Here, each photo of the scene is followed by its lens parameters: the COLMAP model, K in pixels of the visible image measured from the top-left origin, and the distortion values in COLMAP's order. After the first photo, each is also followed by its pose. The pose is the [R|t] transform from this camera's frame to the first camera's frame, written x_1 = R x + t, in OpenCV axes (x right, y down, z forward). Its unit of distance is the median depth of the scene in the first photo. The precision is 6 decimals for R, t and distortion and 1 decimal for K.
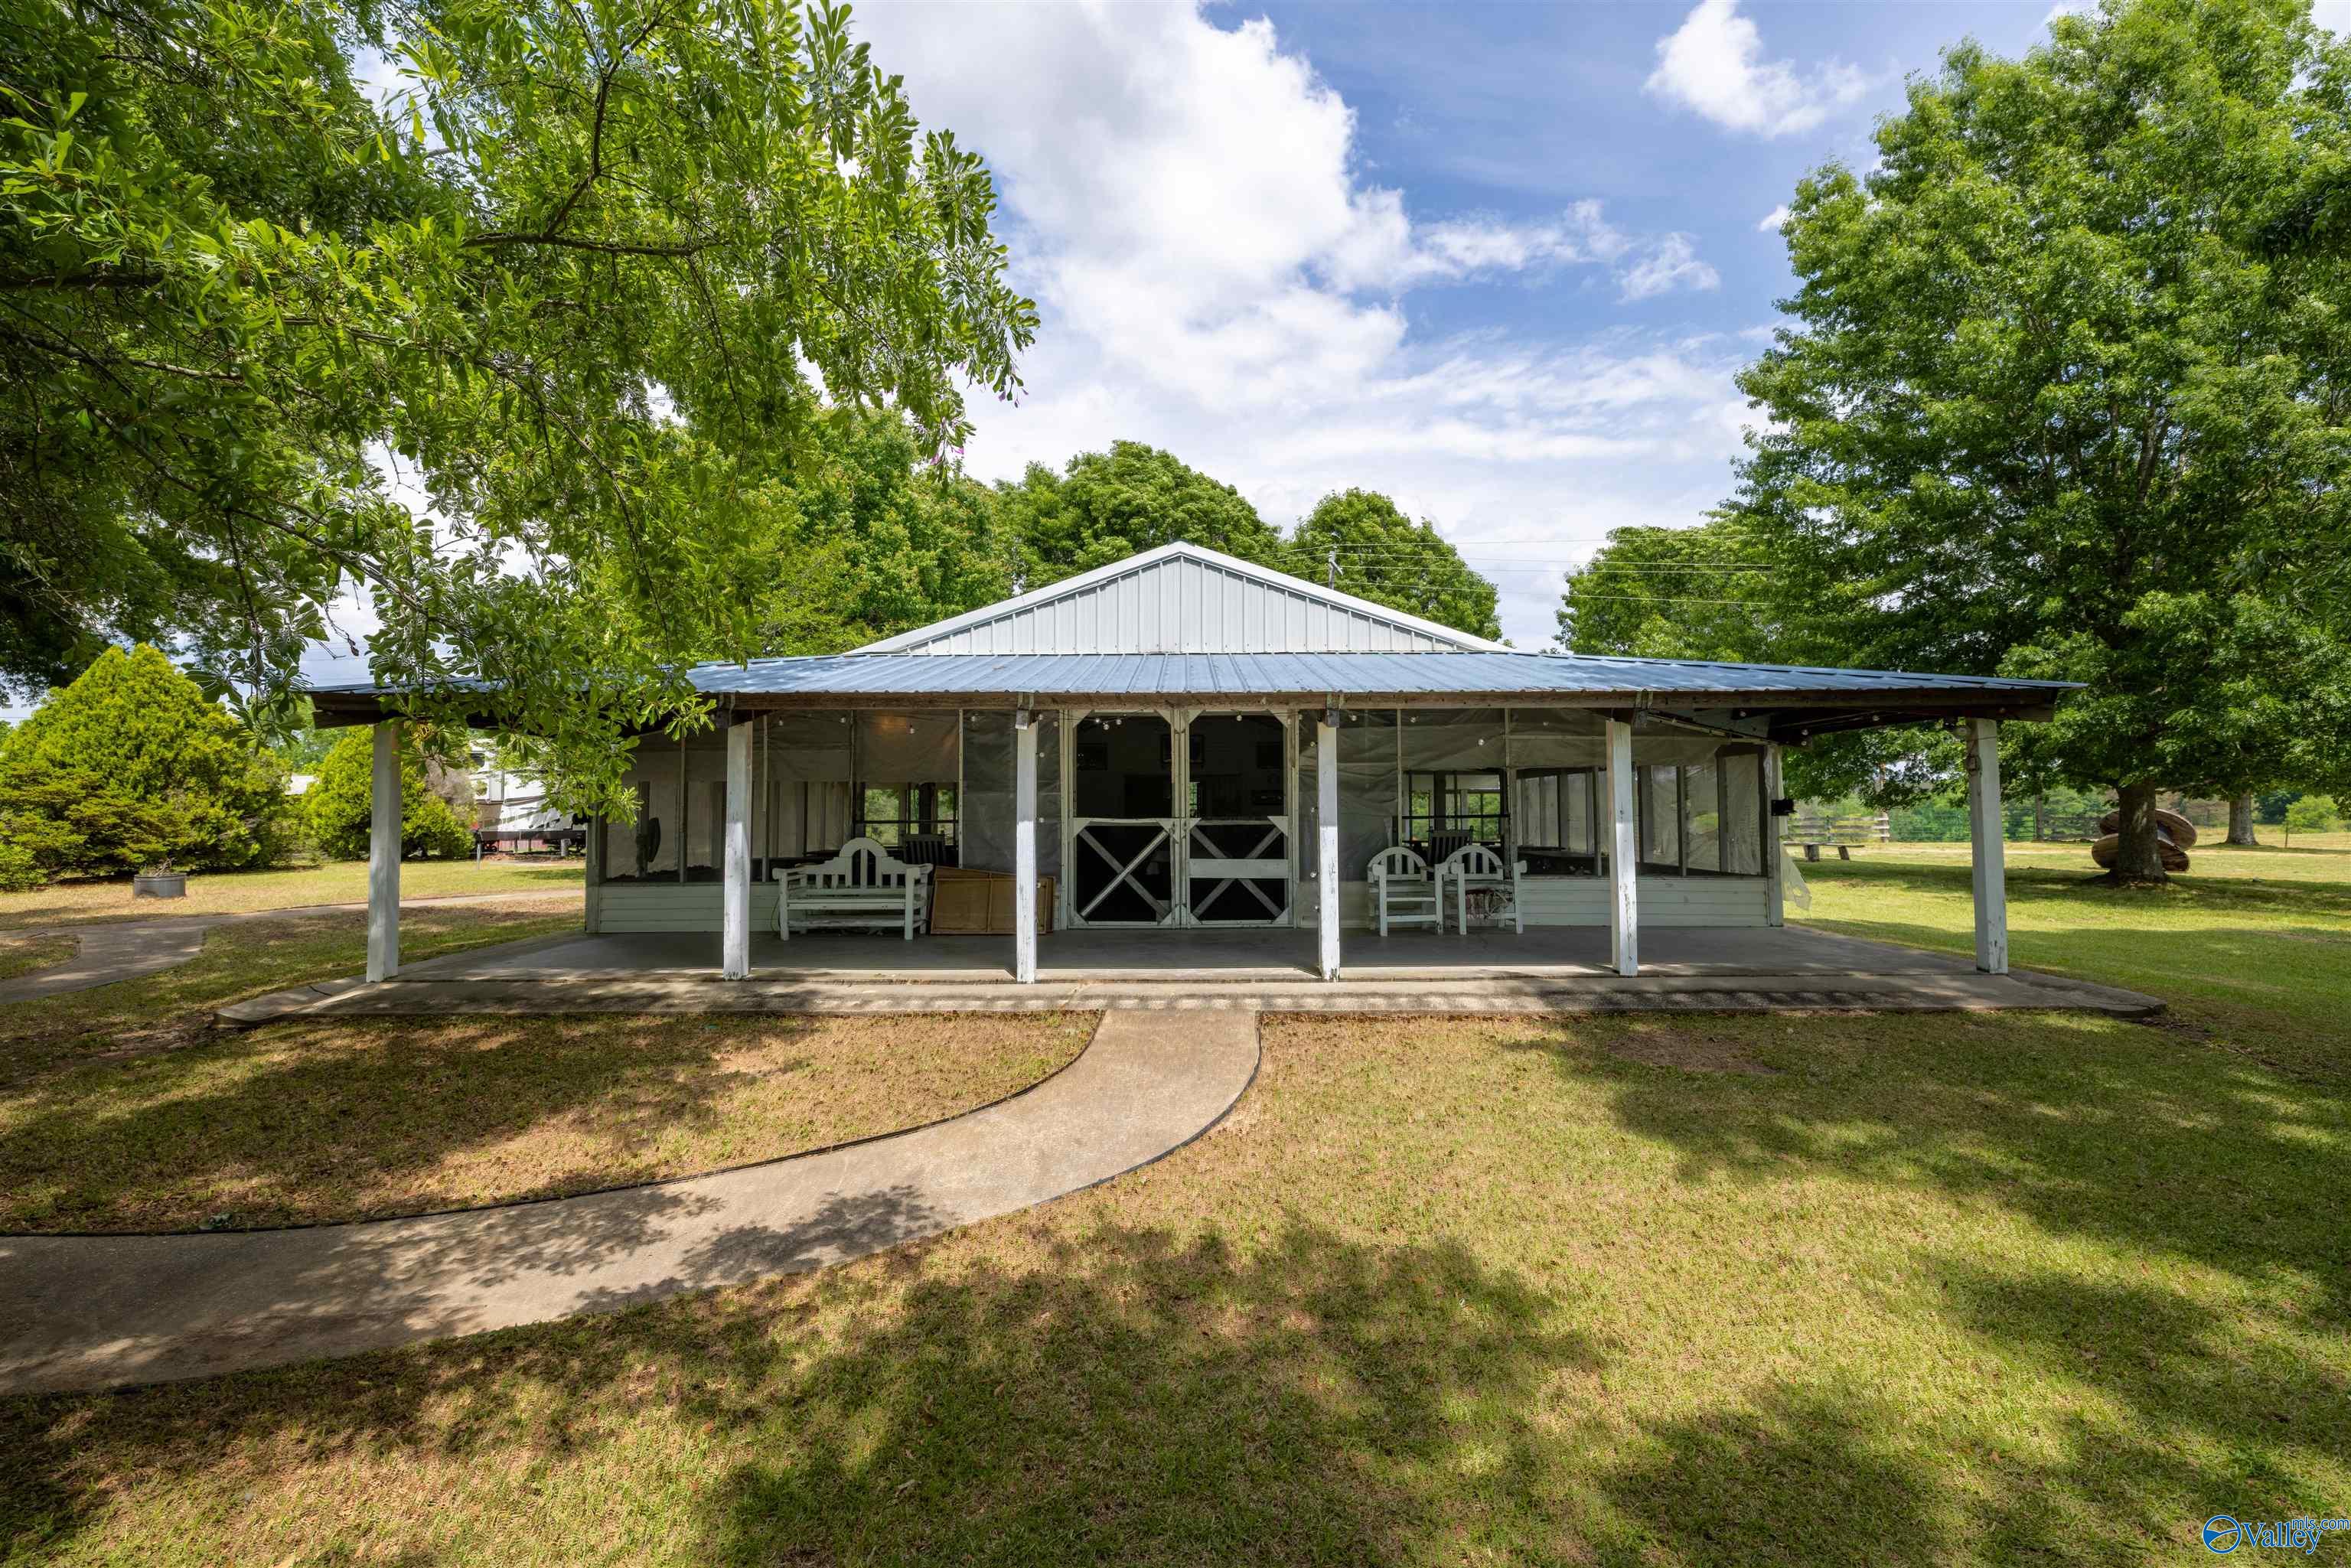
lens RADIAL K [[981.2, 0, 1173.5], [0, 981.2, 769.8], [0, 0, 1]] dist [-0.001642, 0.000242]
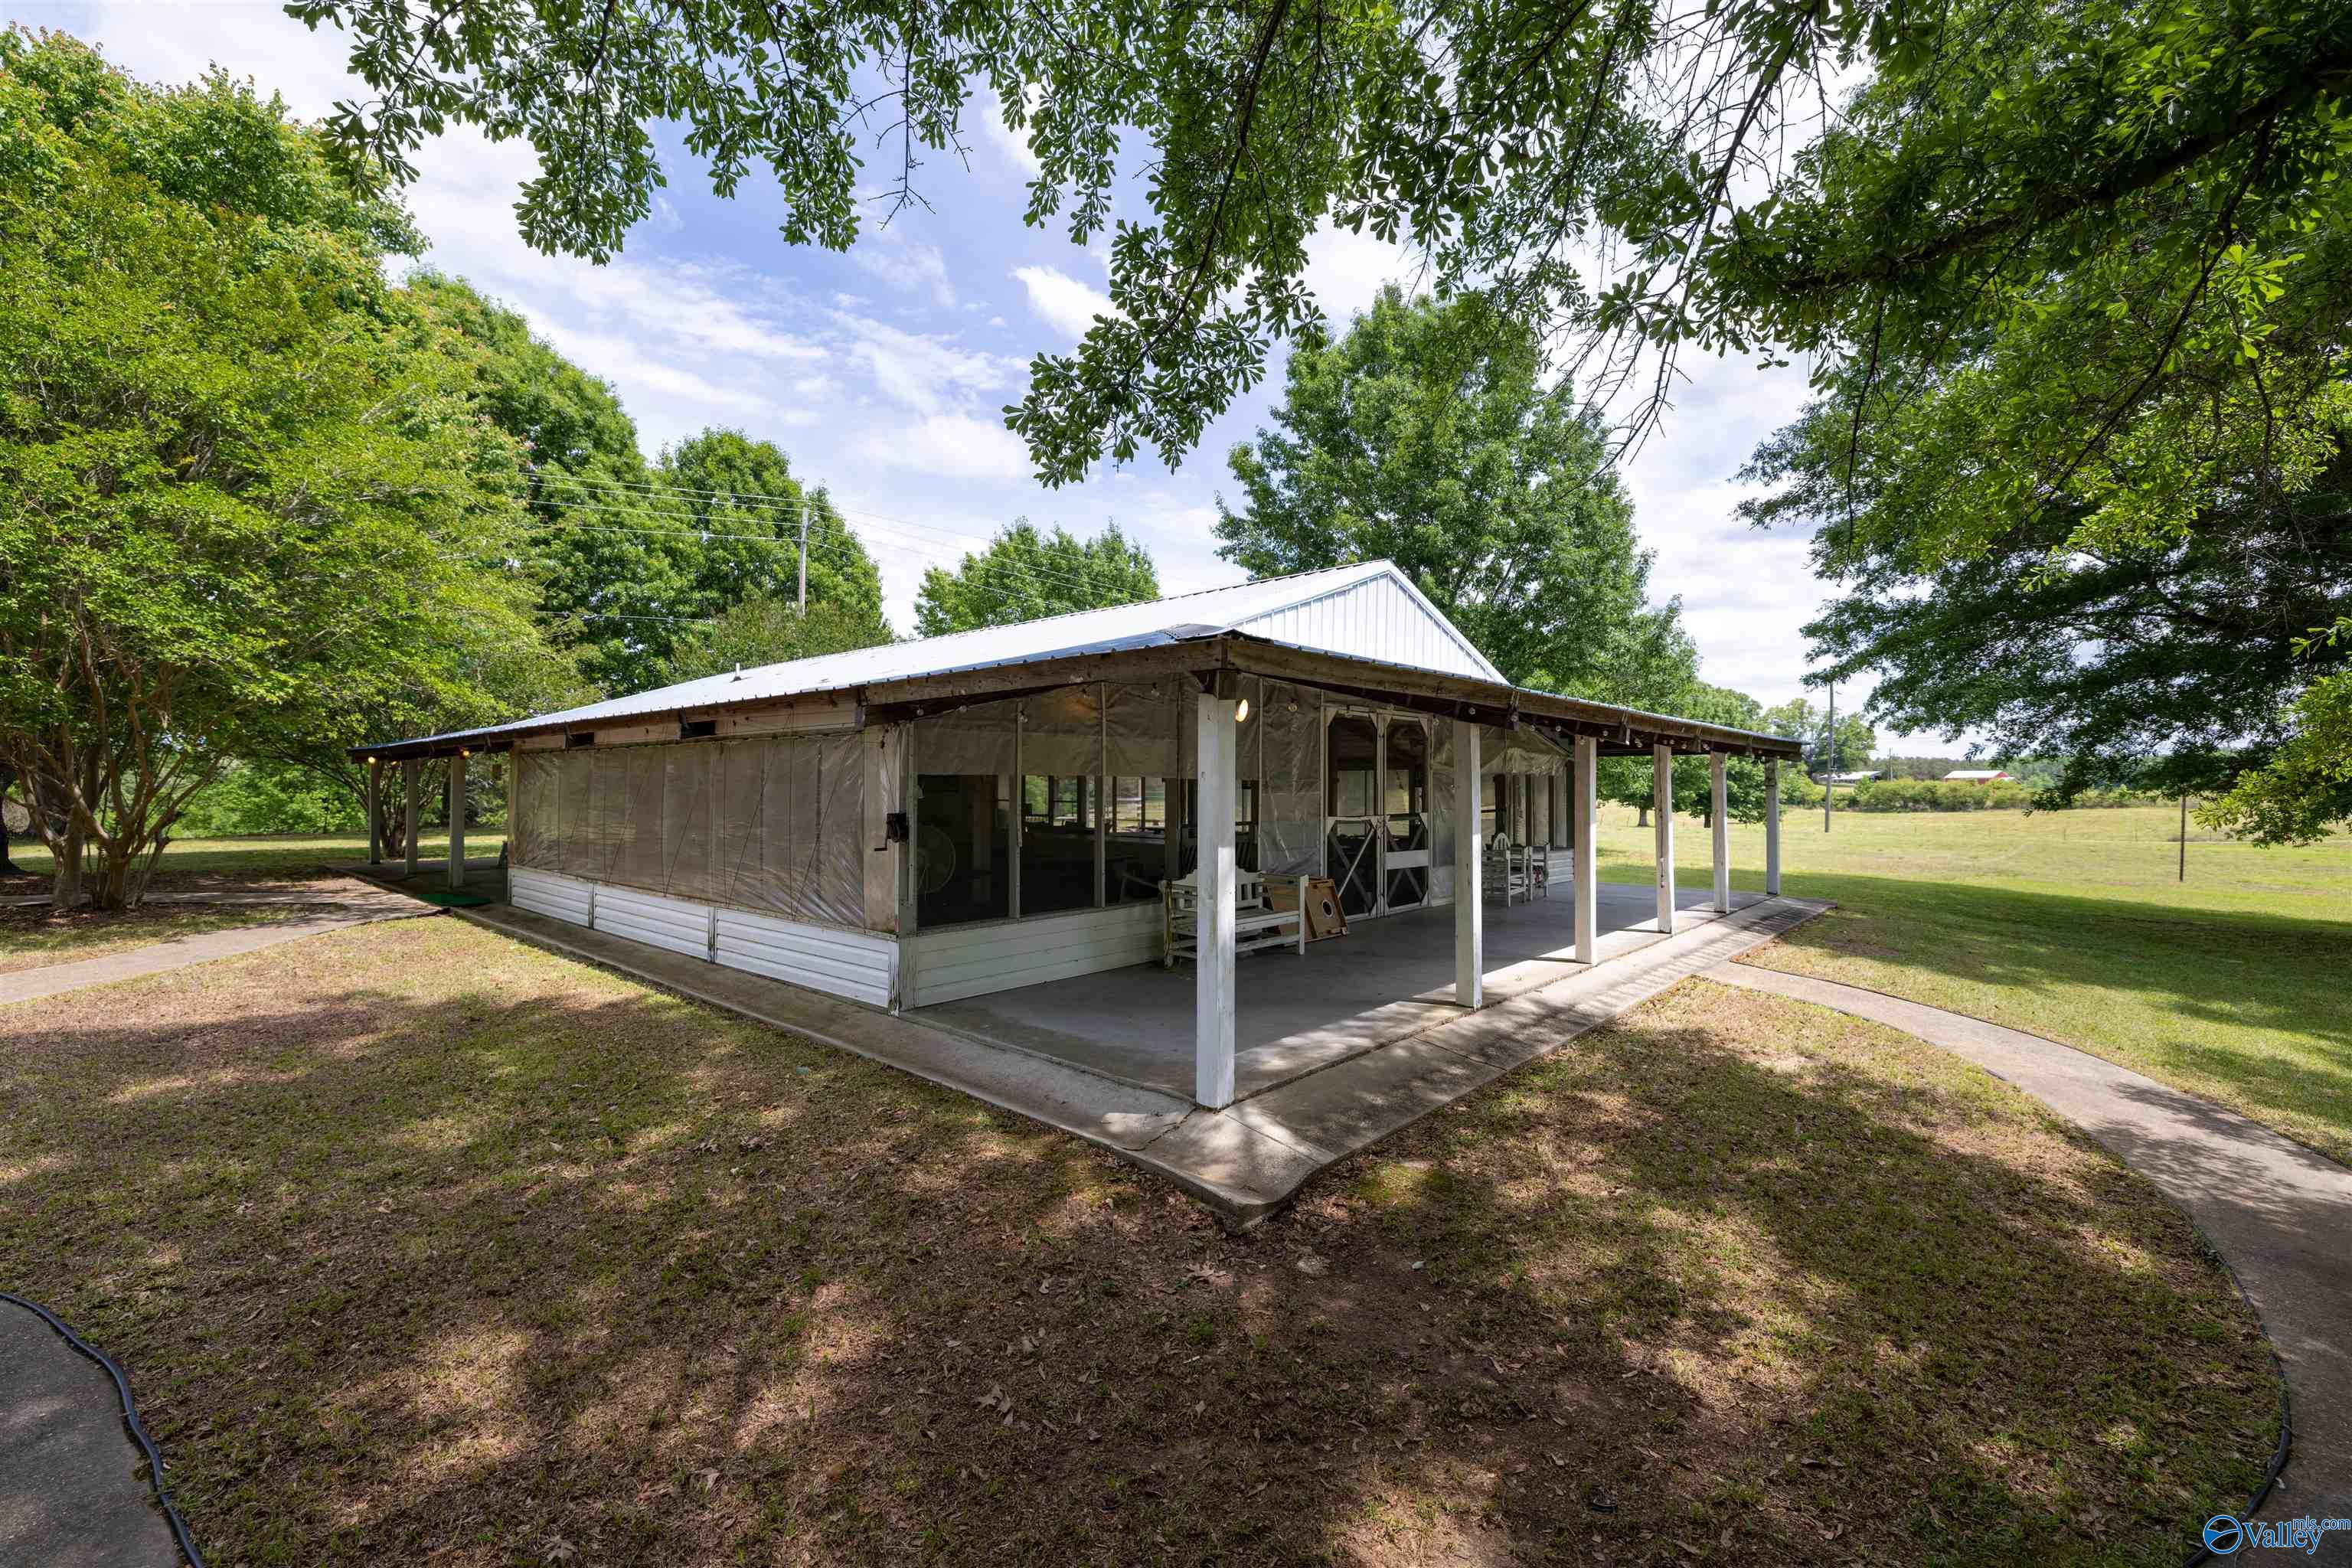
lens RADIAL K [[981.7, 0, 1174.0], [0, 981.7, 769.8], [0, 0, 1]] dist [-0.001642, 0.000242]
pose [[0.677797, 0.019277, 0.734996, -0.883232], [-0.036065, 0.999325, 0.007048, -0.001058], [-0.734364, -0.031285, 0.678034, 0.404298]]
